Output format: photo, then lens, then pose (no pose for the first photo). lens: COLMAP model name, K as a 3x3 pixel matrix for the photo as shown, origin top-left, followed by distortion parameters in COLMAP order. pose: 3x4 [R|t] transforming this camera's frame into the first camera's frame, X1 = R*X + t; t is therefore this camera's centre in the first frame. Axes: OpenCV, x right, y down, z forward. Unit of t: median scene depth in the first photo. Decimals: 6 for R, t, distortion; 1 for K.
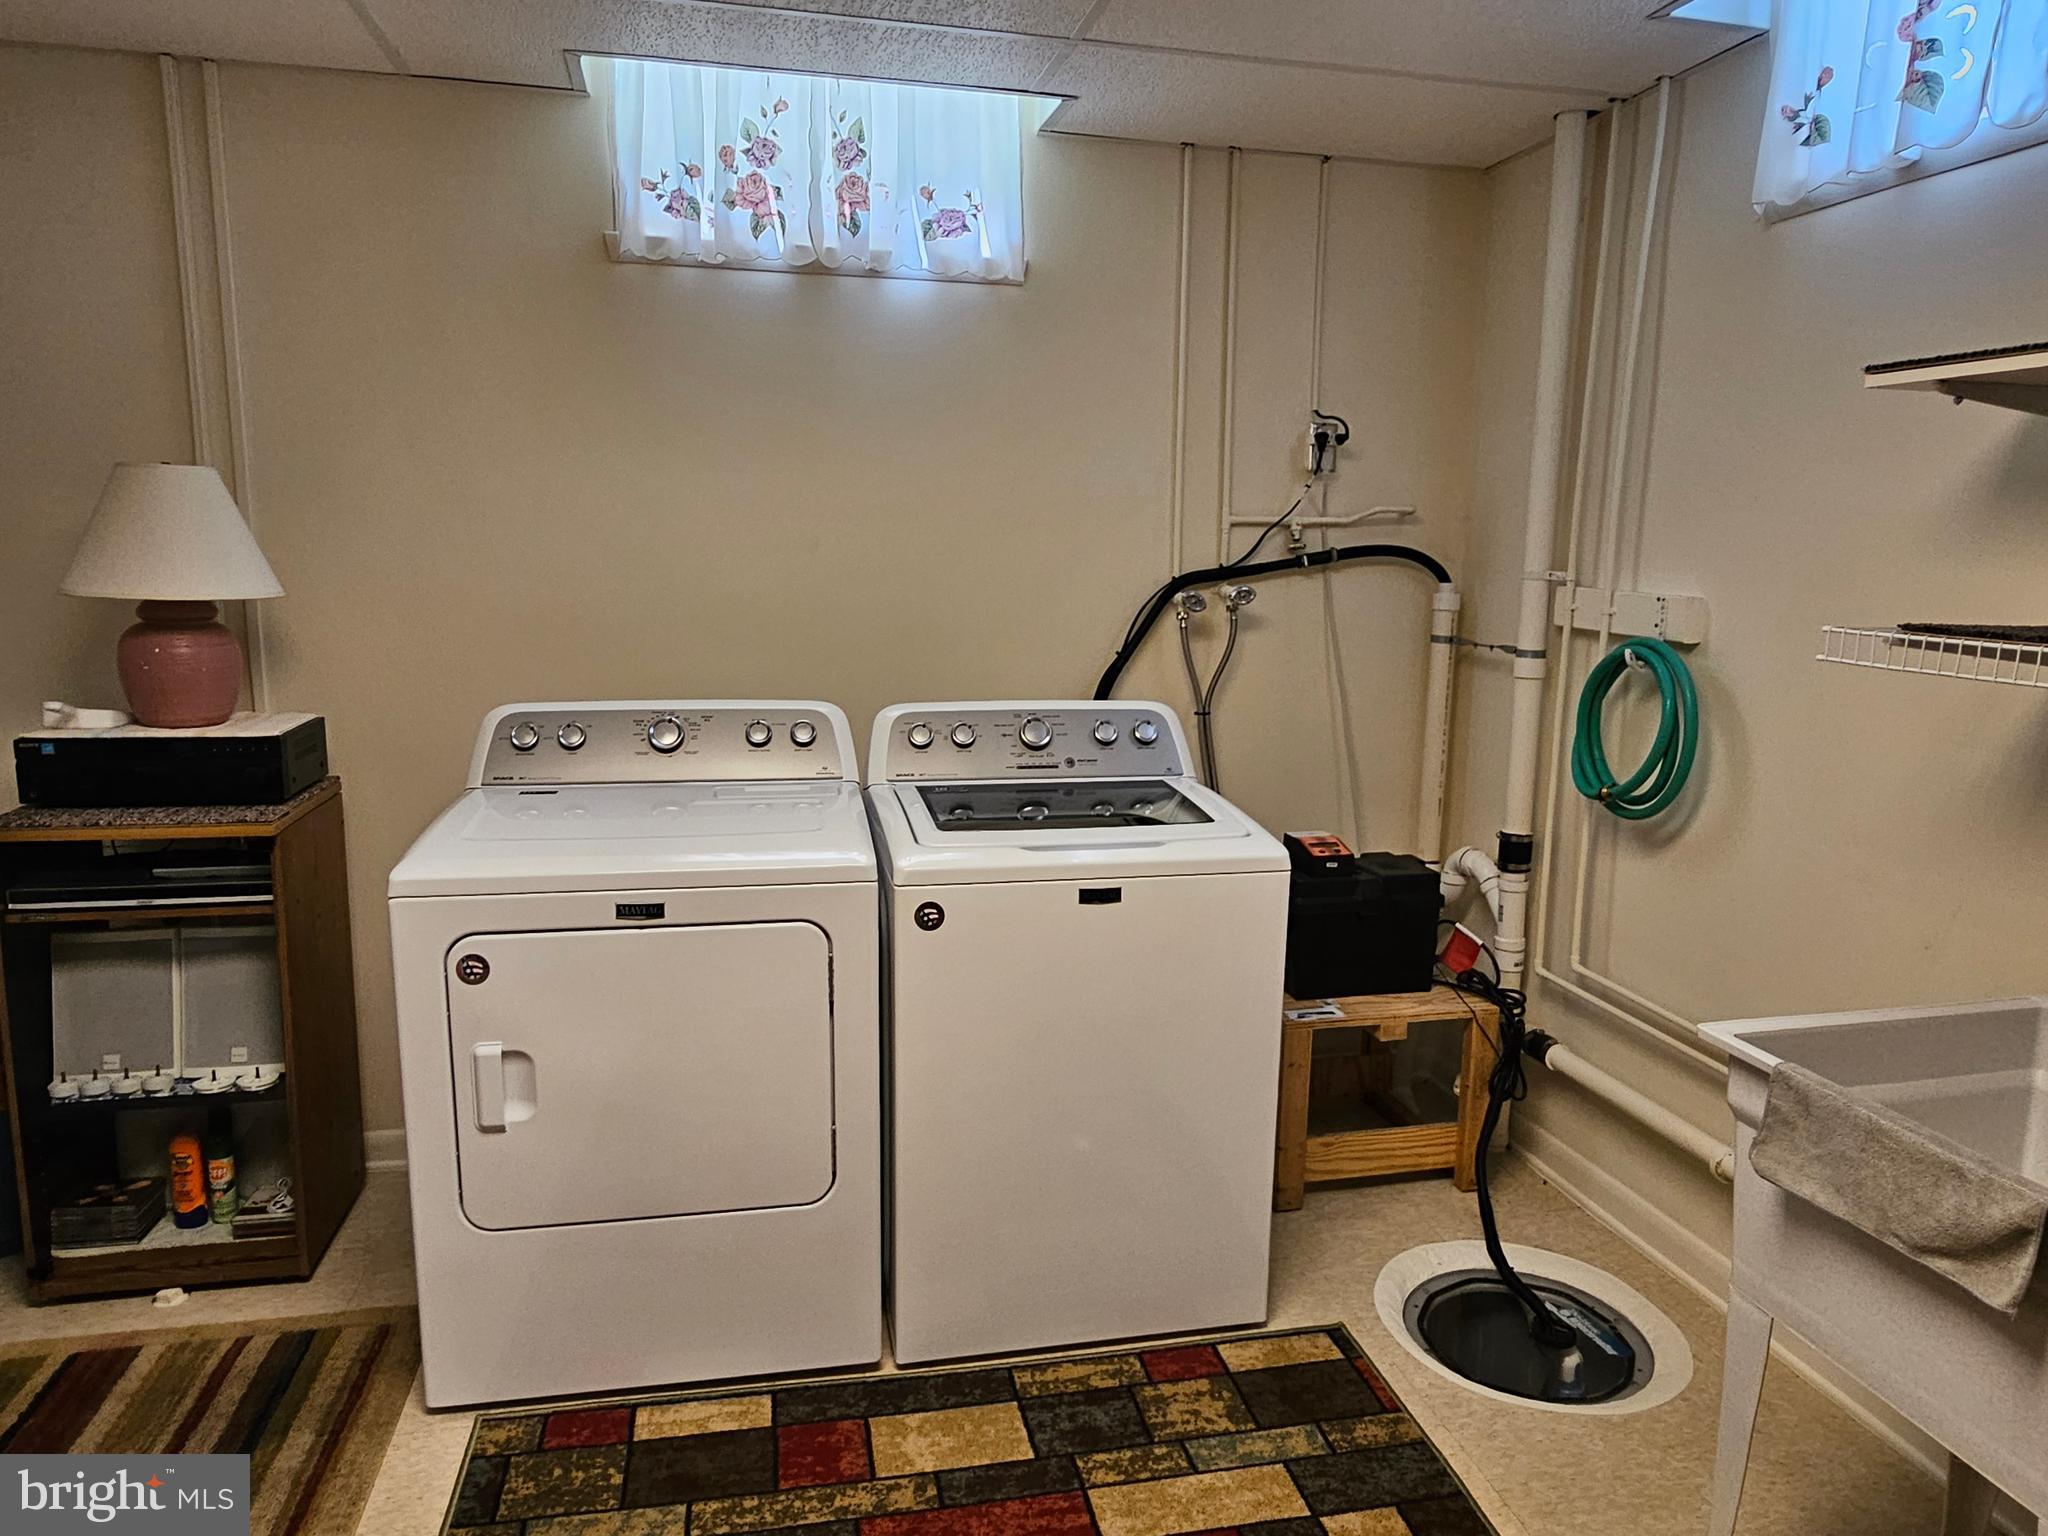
lens RADIAL K [[1311.4, 0, 1036.5], [0, 1311.4, 774.7], [0, 0, 1]] dist [-0.000280, -0.001030]
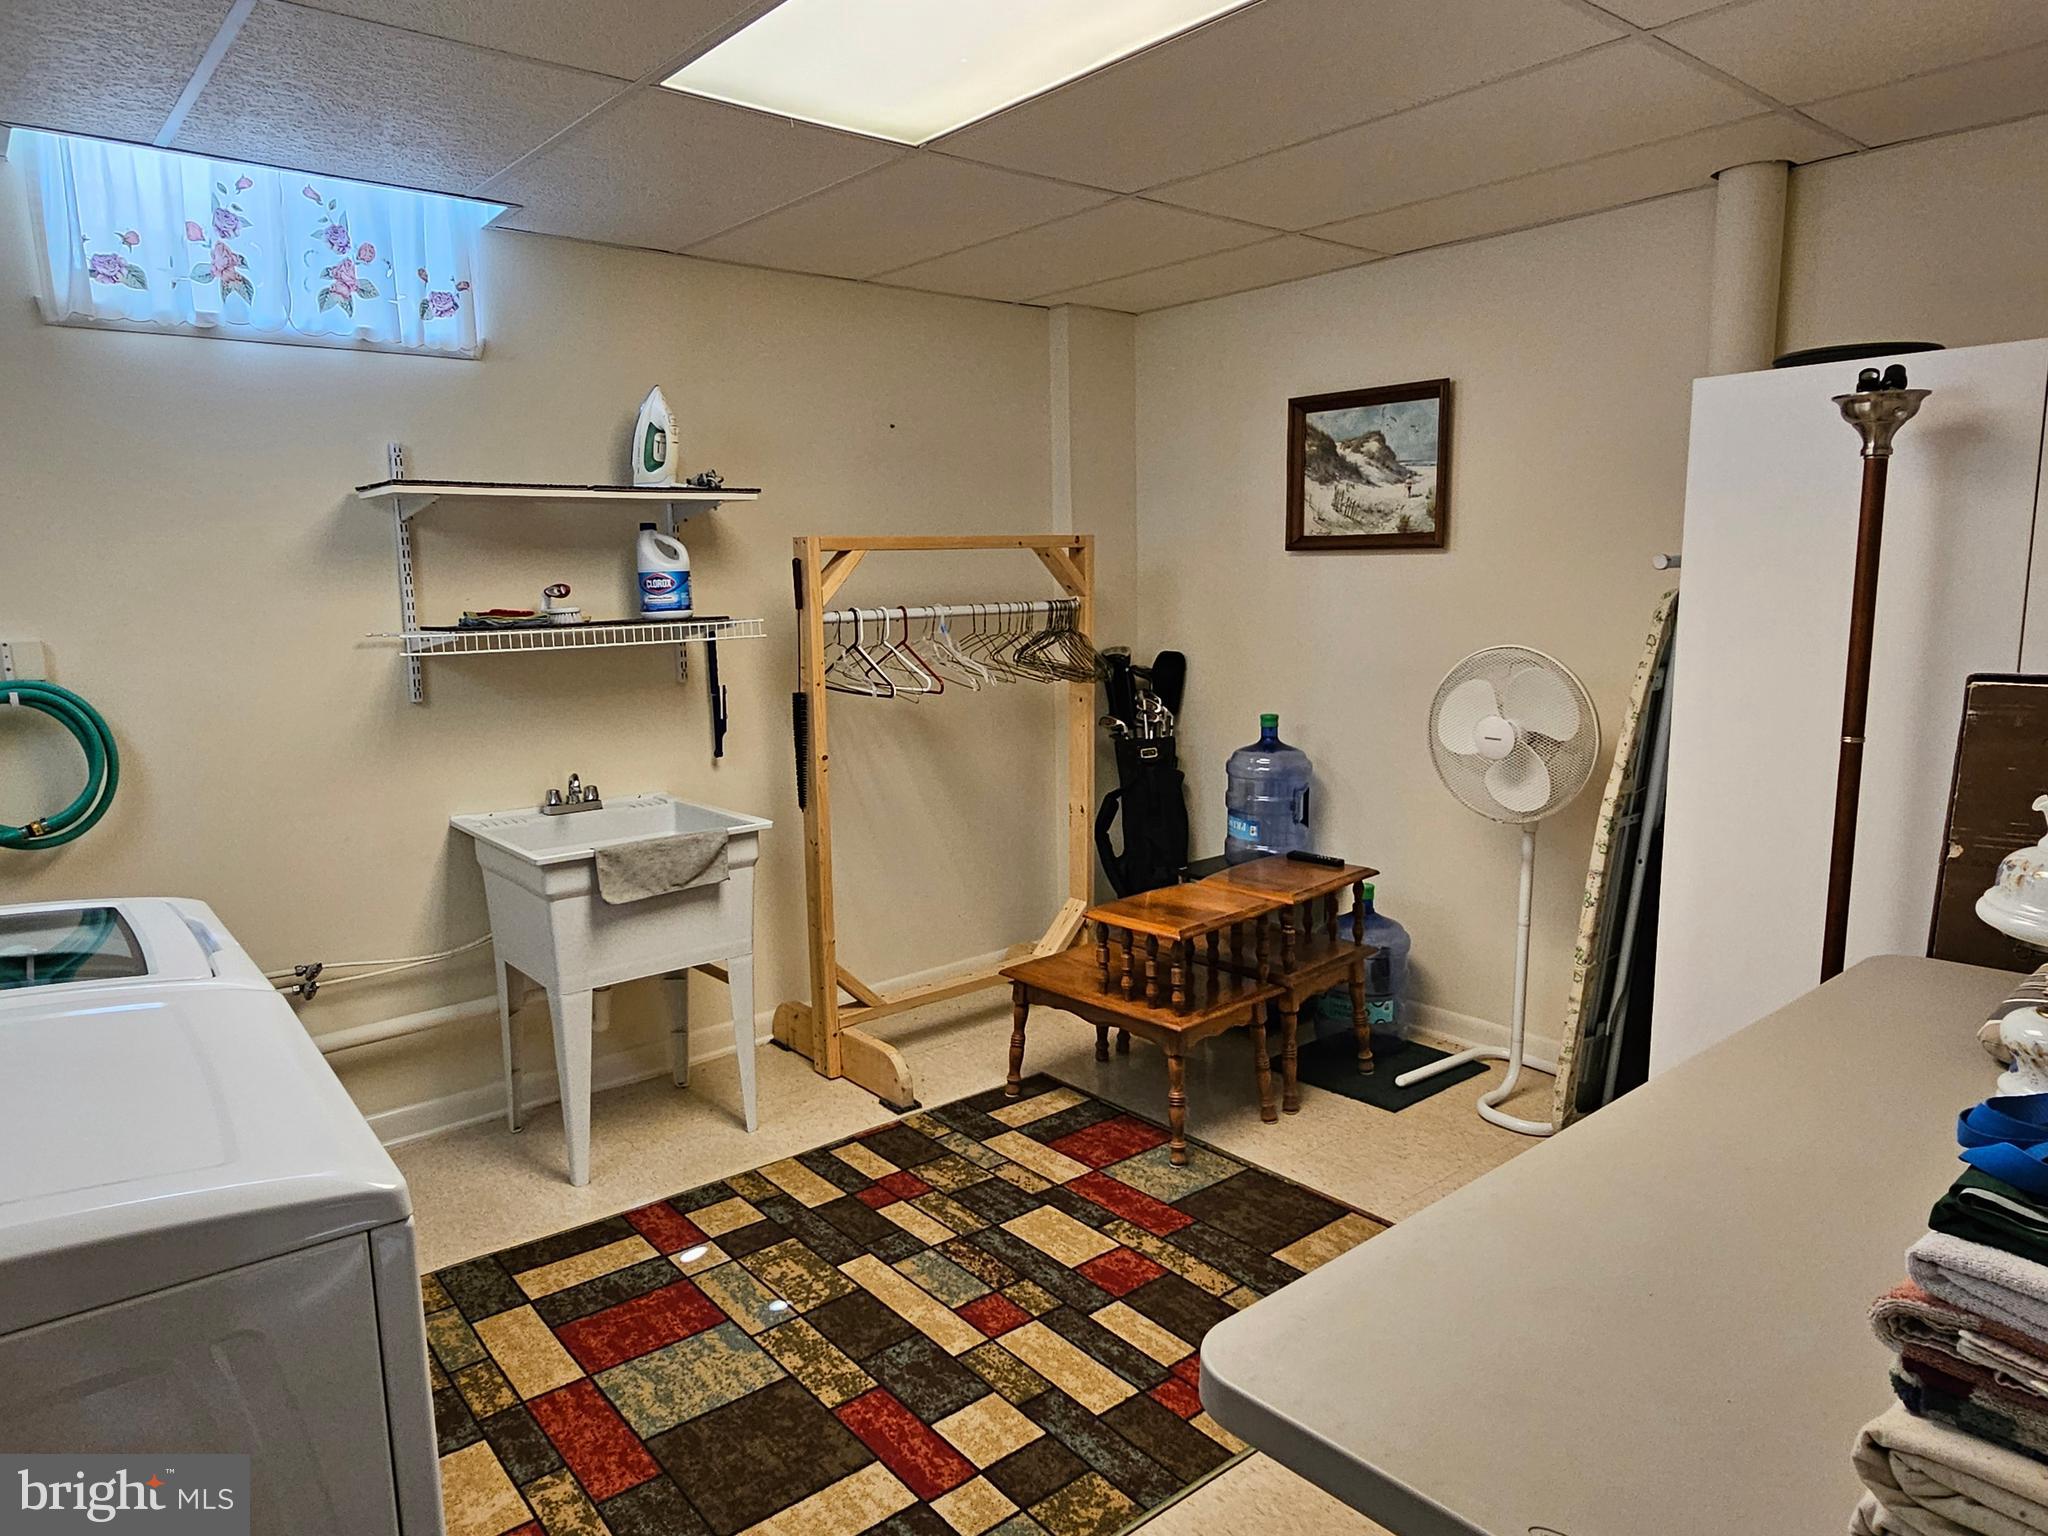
lens RADIAL K [[1311.4, 0, 1036.5], [0, 1311.4, 774.7], [0, 0, 1]] dist [-0.000280, -0.001030]
pose [[-0.449438, -0.157659, 0.879289, -1.121525], [0.168322, 0.951725, 0.256683, -0.216440], [-0.877310, 0.263367, -0.401204, 0.925386]]
